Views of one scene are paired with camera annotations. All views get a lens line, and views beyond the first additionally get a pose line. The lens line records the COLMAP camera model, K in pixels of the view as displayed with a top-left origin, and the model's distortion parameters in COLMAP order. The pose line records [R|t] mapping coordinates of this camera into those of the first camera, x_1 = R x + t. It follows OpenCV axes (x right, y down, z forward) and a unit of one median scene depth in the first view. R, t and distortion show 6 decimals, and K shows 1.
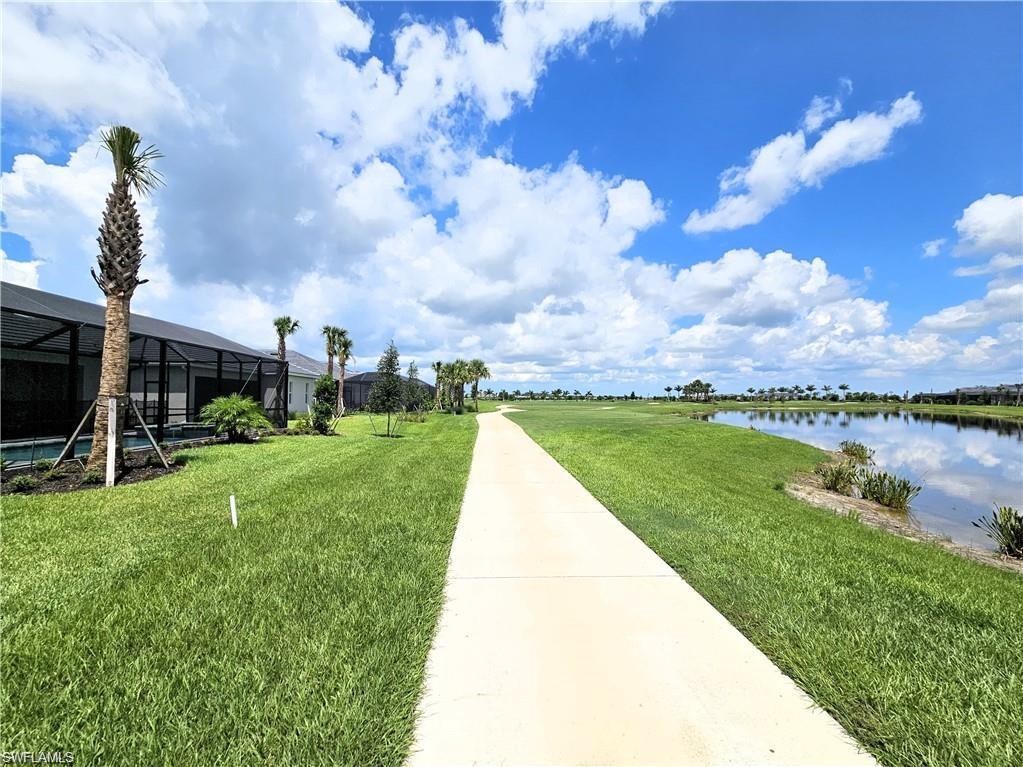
lens RADIAL K [[425.5, 0, 511.9], [0, 425.5, 385.9], [0, 0, 1]] dist [-0.000309, -0.000457]
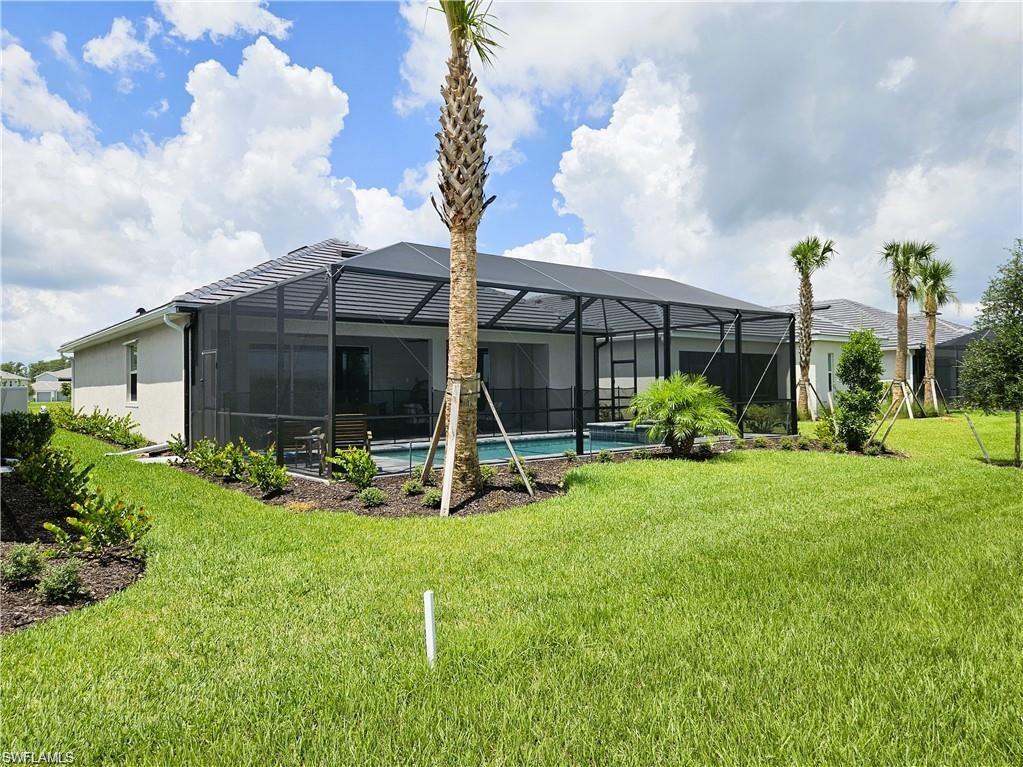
lens RADIAL K [[680.2, 0, 510.6], [0, 680.2, 382.0], [0, 0, 1]] dist [0.031122, -0.011690]
pose [[0.560841, -0.016981, -0.827749, -0.002684], [0.039292, 0.999209, 0.006124, 0.011993], [0.826991, -0.035959, 0.561065, 0.222136]]
